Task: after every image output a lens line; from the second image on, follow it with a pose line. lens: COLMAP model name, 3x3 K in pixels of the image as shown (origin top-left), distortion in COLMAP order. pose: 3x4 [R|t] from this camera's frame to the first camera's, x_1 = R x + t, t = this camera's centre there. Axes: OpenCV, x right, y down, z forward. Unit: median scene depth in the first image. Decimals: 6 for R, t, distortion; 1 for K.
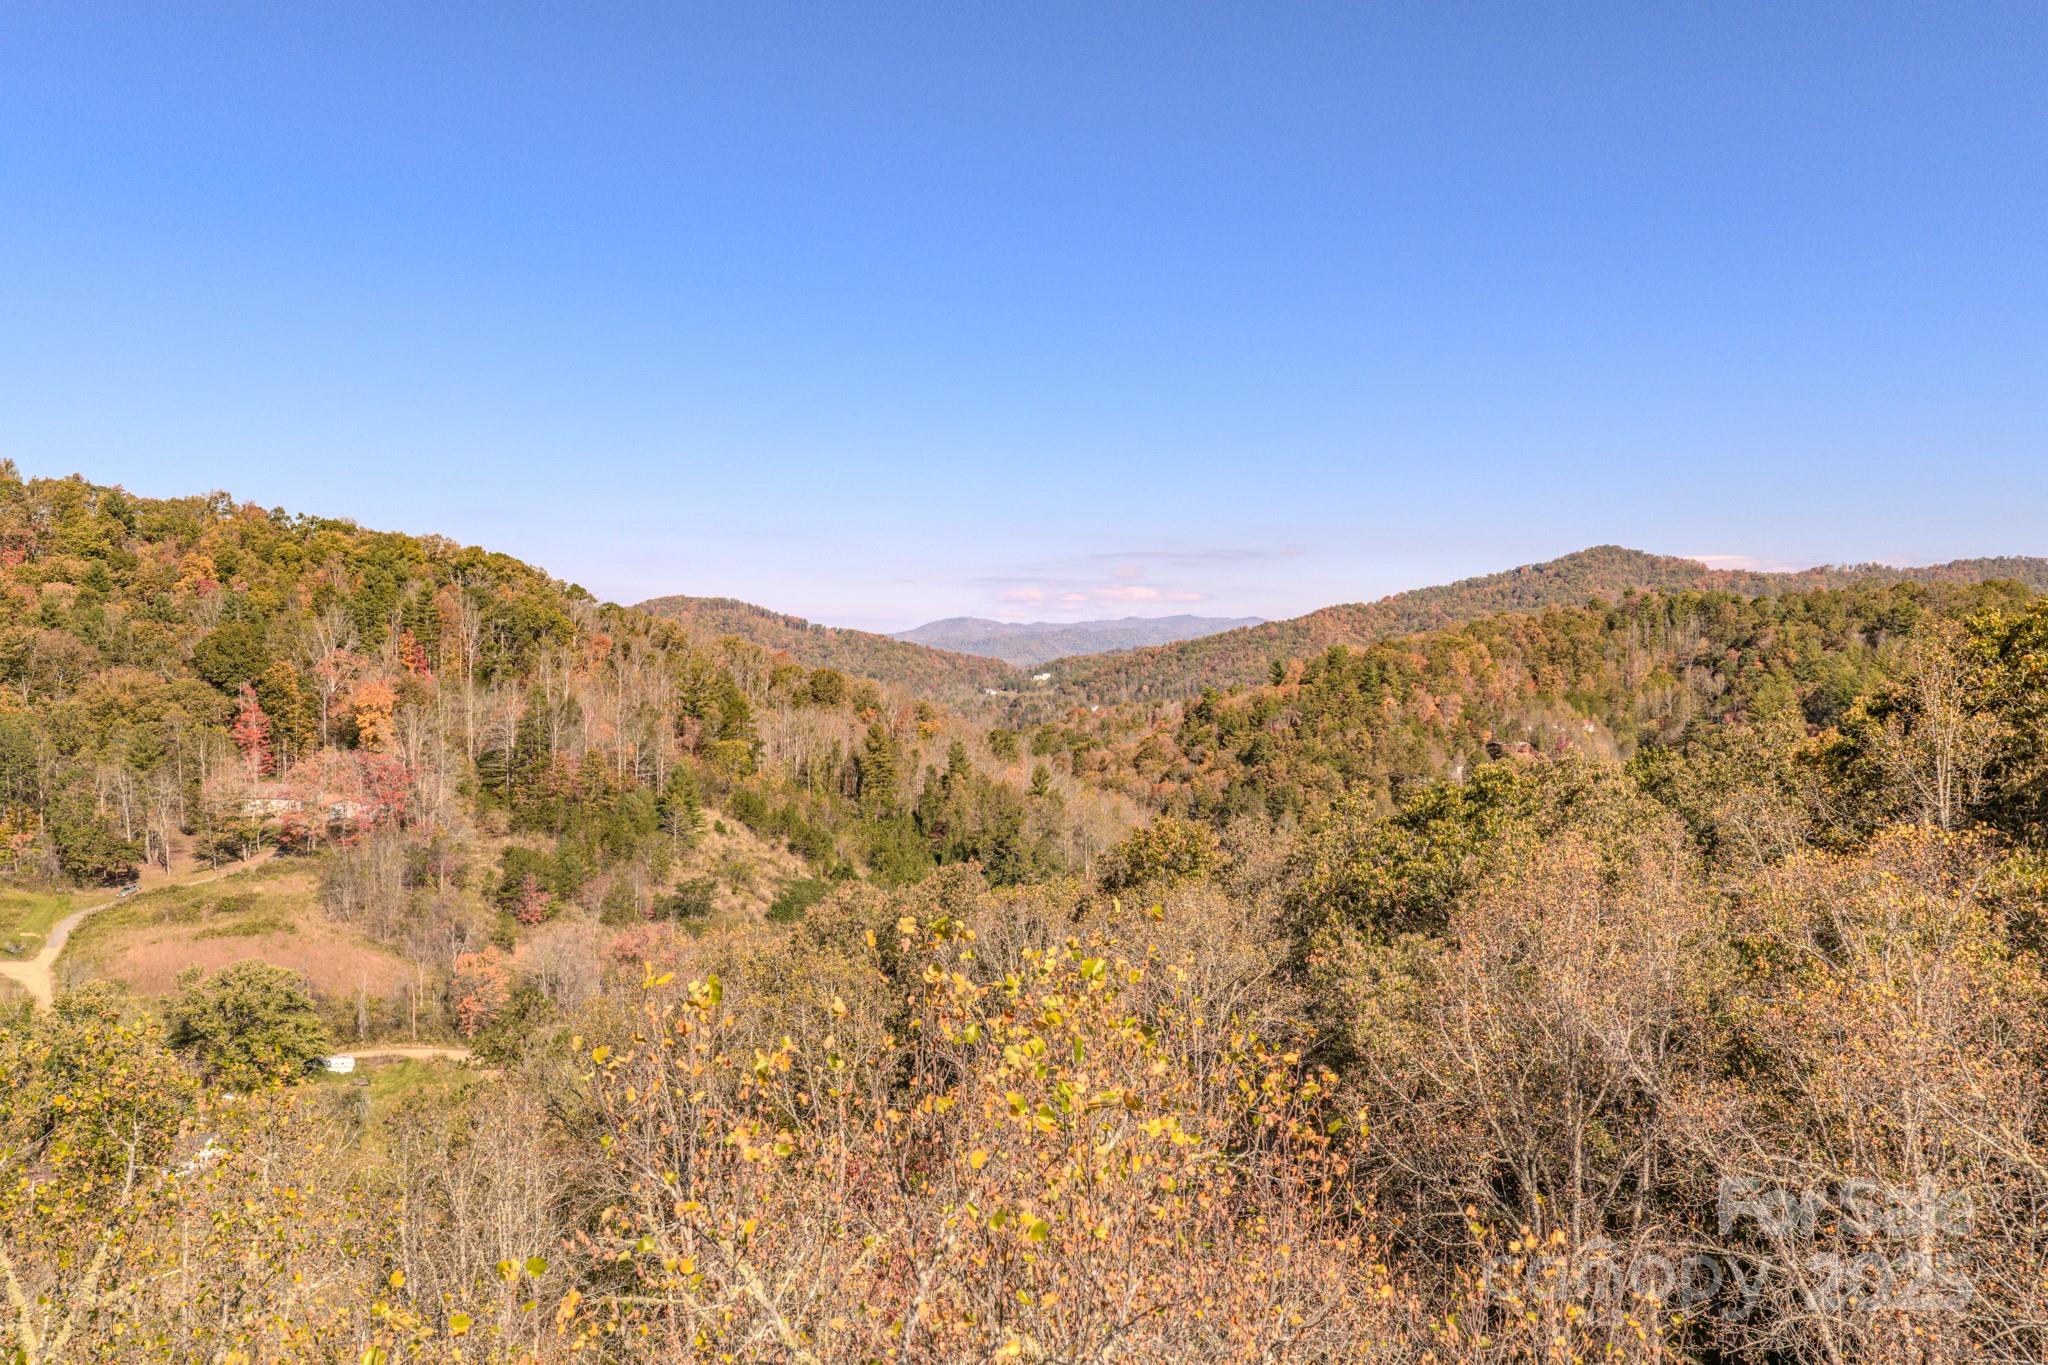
lens RADIAL K [[1668.3, 0, 1023.1], [0, 1668.3, 683.2], [0, 0, 1]] dist [0.021743, -0.026806]
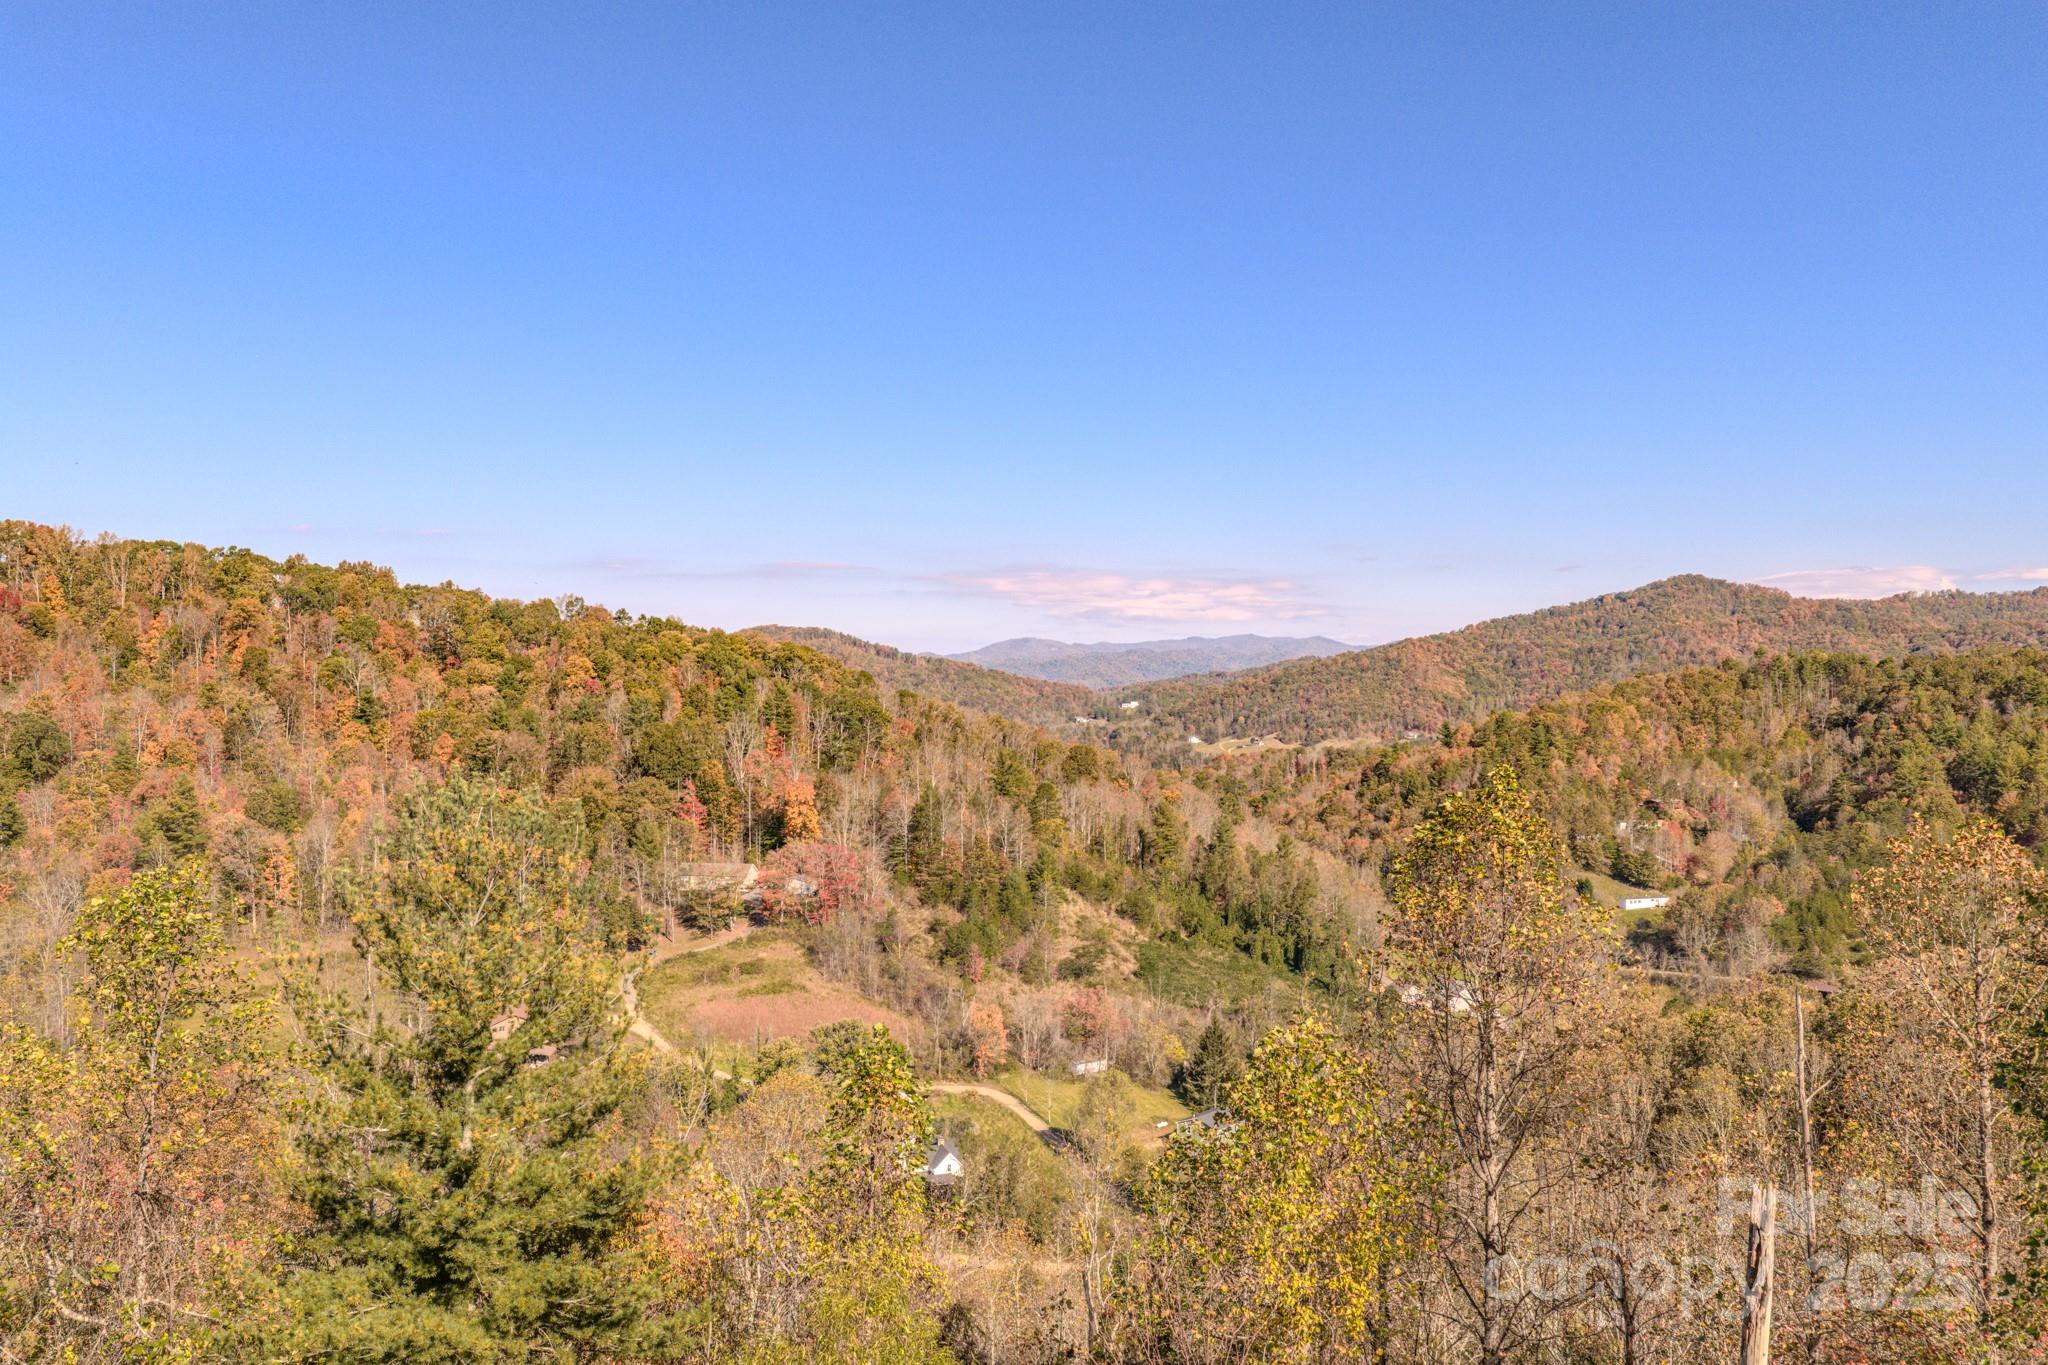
lens RADIAL K [[1668.3, 0, 1024.7], [0, 1668.3, 682.0], [0, 0, 1]] dist [0.021743, -0.026806]
pose [[0.999460, -0.001974, -0.032809, -0.087375], [0.001602, 0.999934, -0.011355, -0.028175], [0.032829, 0.011297, 0.999397, -0.106034]]
